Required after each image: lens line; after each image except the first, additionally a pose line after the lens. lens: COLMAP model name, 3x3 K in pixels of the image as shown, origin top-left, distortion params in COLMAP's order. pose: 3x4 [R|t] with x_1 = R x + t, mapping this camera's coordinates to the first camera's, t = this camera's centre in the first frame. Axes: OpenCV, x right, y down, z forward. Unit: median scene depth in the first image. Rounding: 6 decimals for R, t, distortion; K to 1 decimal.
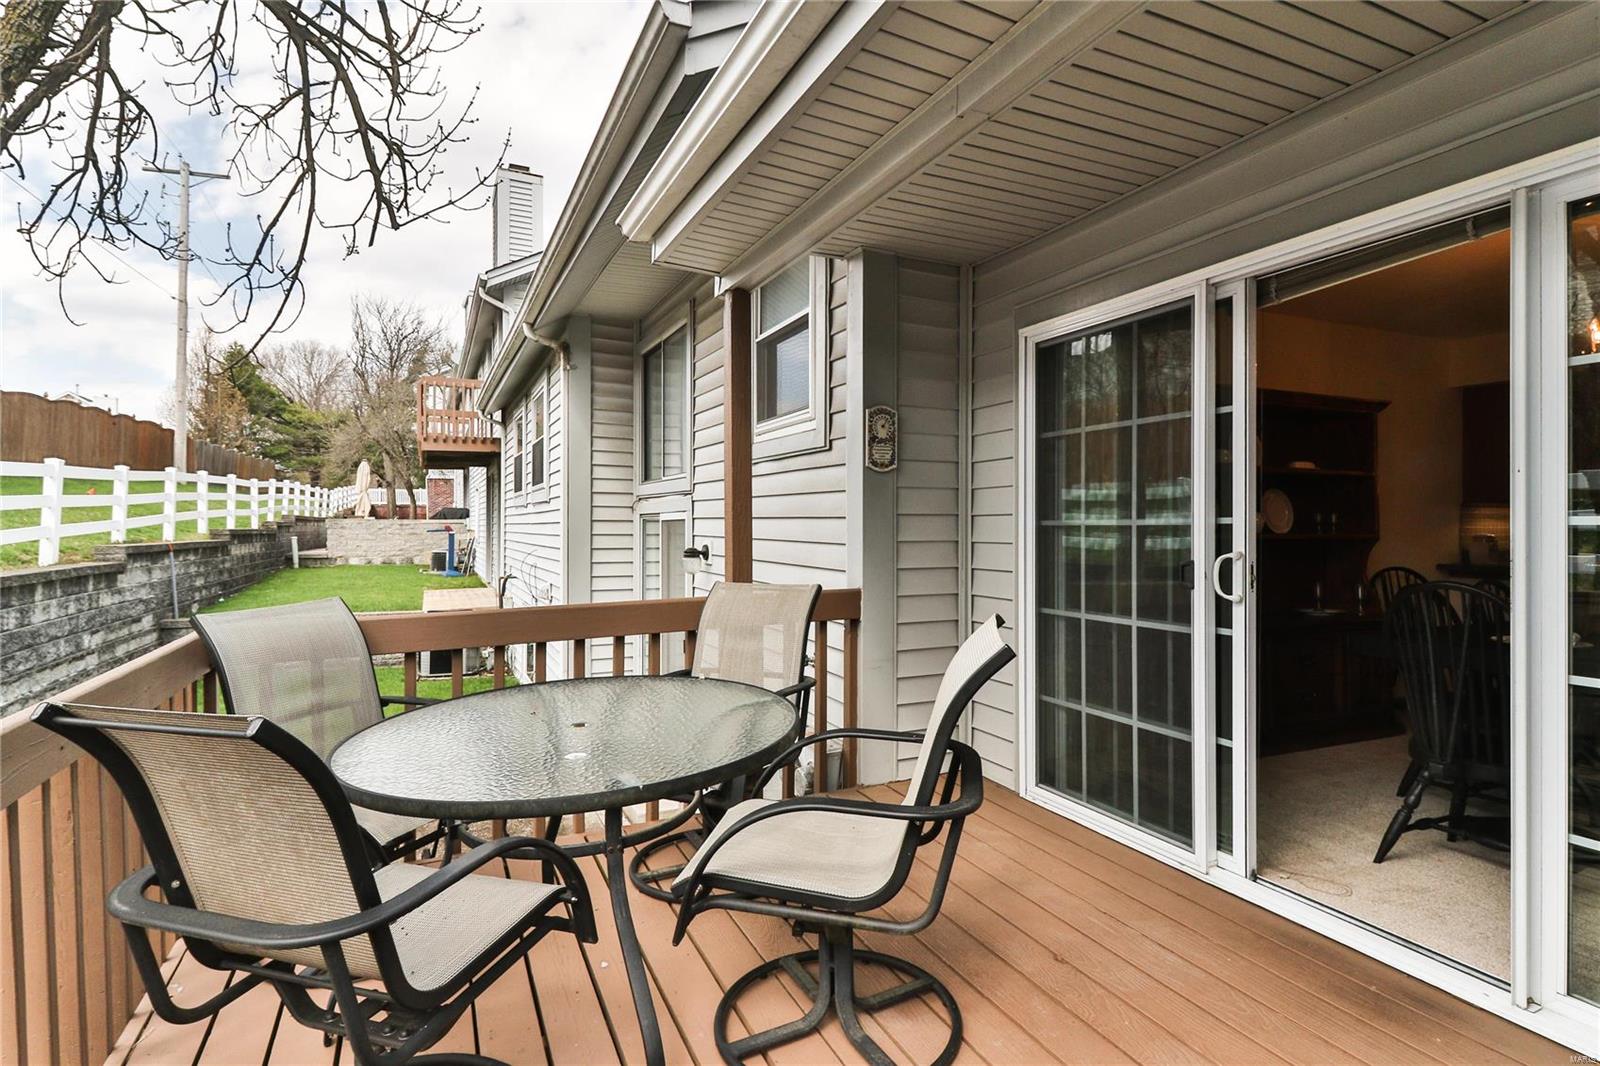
lens RADIAL K [[824.6, 0, 807.7], [0, 824.6, 533.5], [0, 0, 1]] dist [0.004837, -0.000064]
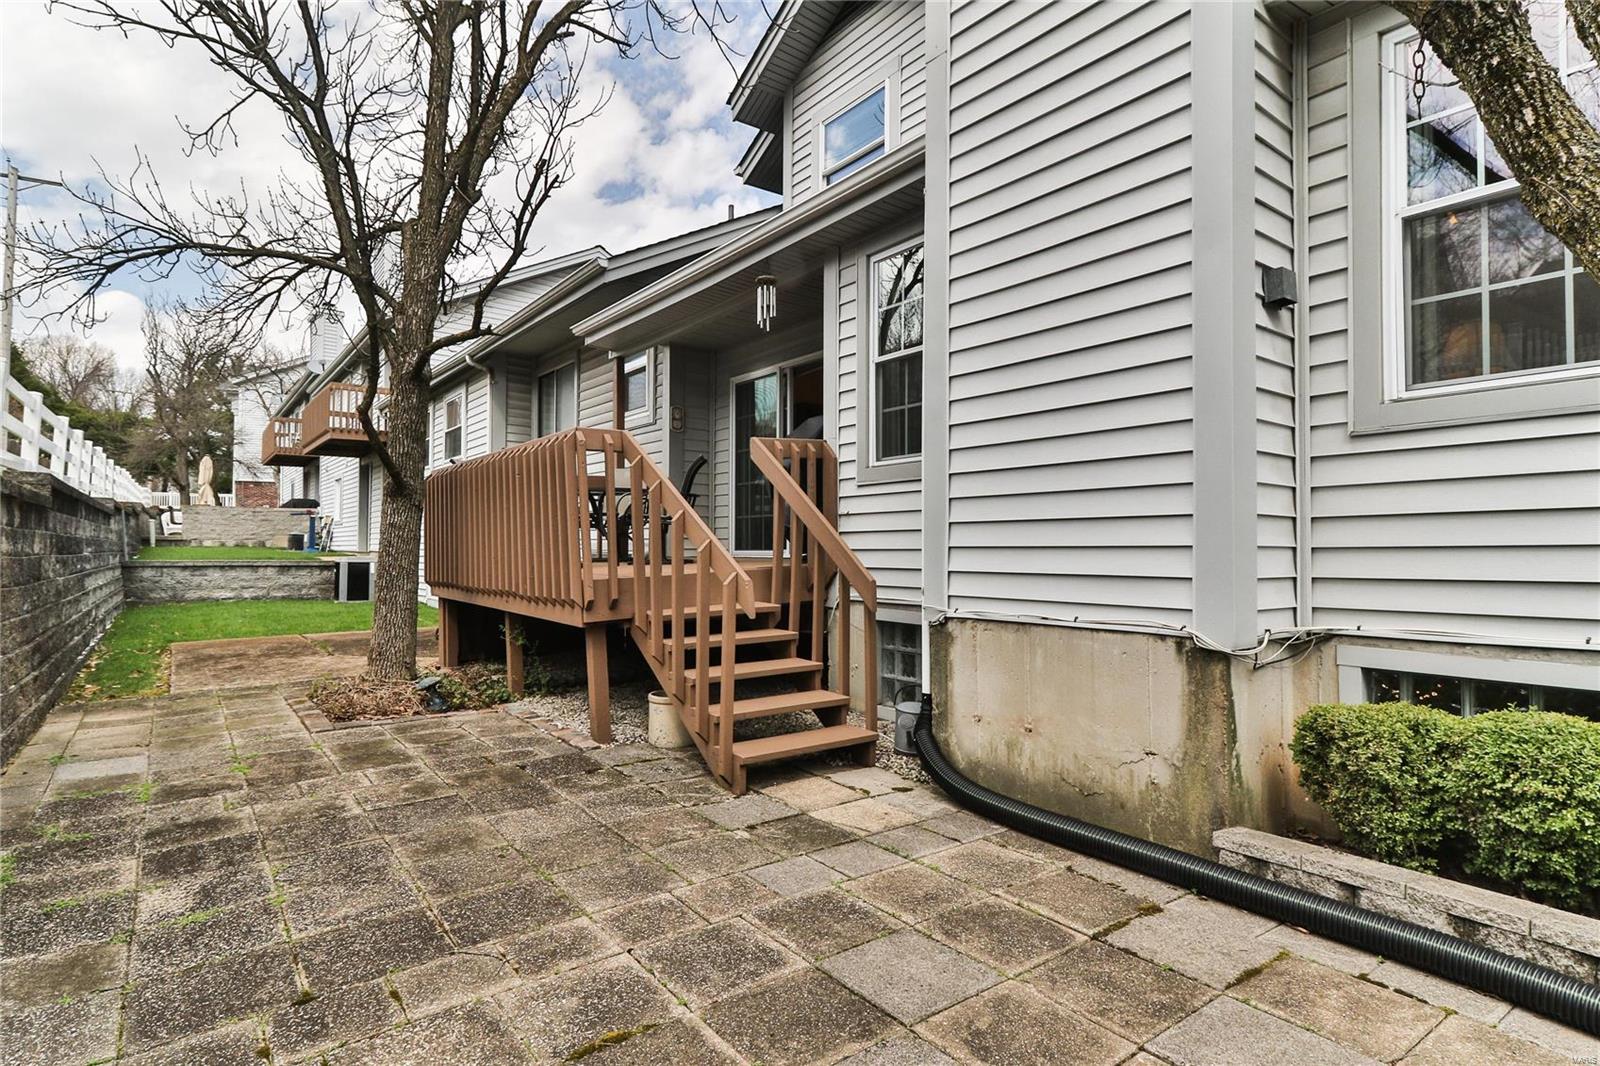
lens RADIAL K [[824.6, 0, 802.8], [0, 824.6, 537.6], [0, 0, 1]] dist [0.004837, -0.000064]
pose [[0.974391, 0.000425, 0.224858, -0.072555], [0.004420, 0.999769, -0.021042, 0.213557], [-0.224815, 0.021497, 0.974164, -1.078947]]
